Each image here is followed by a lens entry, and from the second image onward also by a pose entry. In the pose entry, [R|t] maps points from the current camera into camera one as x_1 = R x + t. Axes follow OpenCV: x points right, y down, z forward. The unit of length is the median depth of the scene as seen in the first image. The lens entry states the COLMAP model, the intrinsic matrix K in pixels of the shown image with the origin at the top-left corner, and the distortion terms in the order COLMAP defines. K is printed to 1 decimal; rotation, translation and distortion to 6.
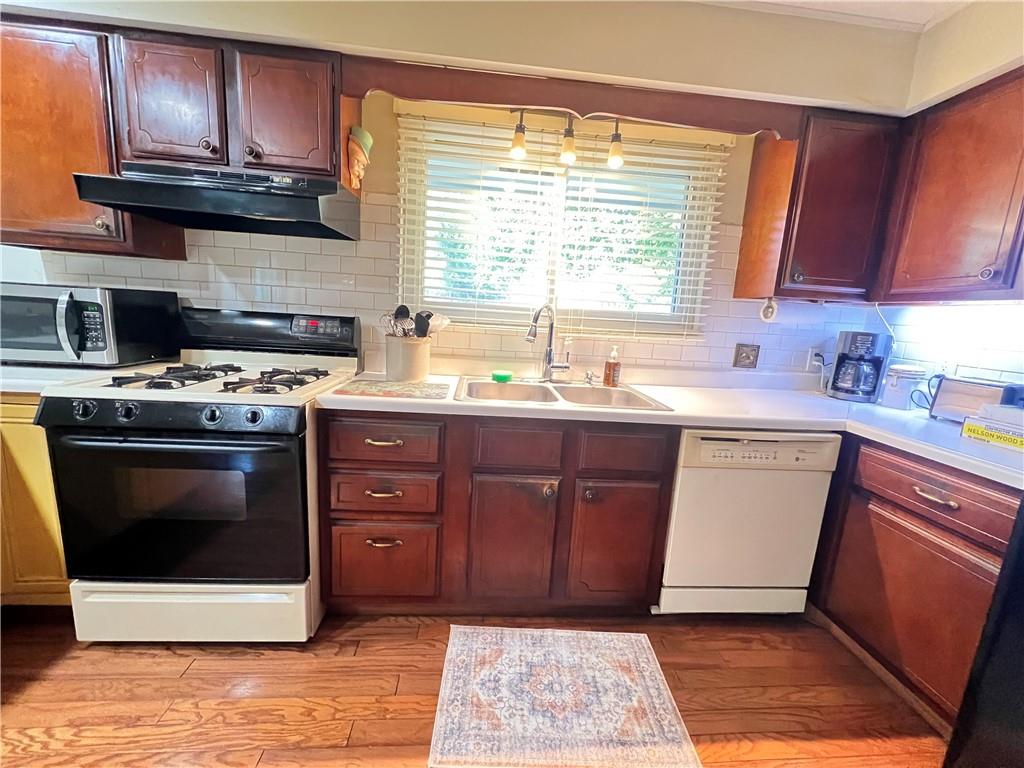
lens RADIAL K [[410.6, 0, 514.5], [0, 410.6, 383.1], [0, 0, 1]] dist [-0.000732, 0.000277]
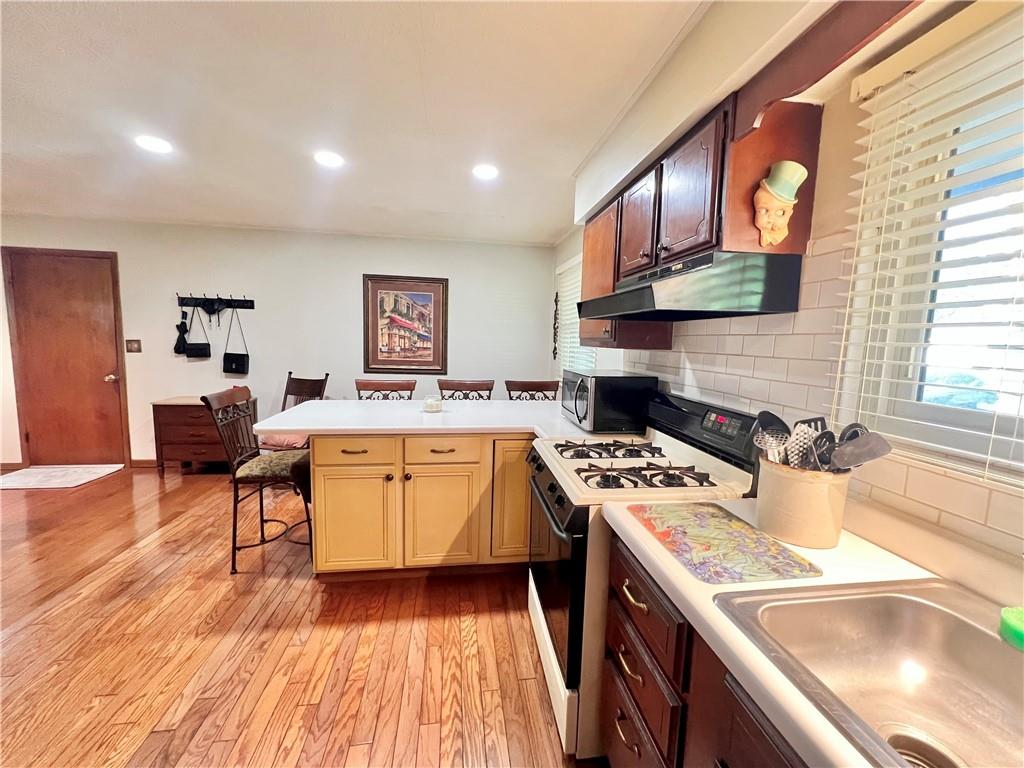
lens RADIAL K [[410.6, 0, 513.9], [0, 410.6, 386.4], [0, 0, 1]] dist [-0.000732, 0.000277]
pose [[0.073234, 0.053884, -0.995858, 0.295469], [-0.191996, 0.980623, 0.038940, -0.163480], [0.978659, 0.188349, 0.082160, 0.516469]]
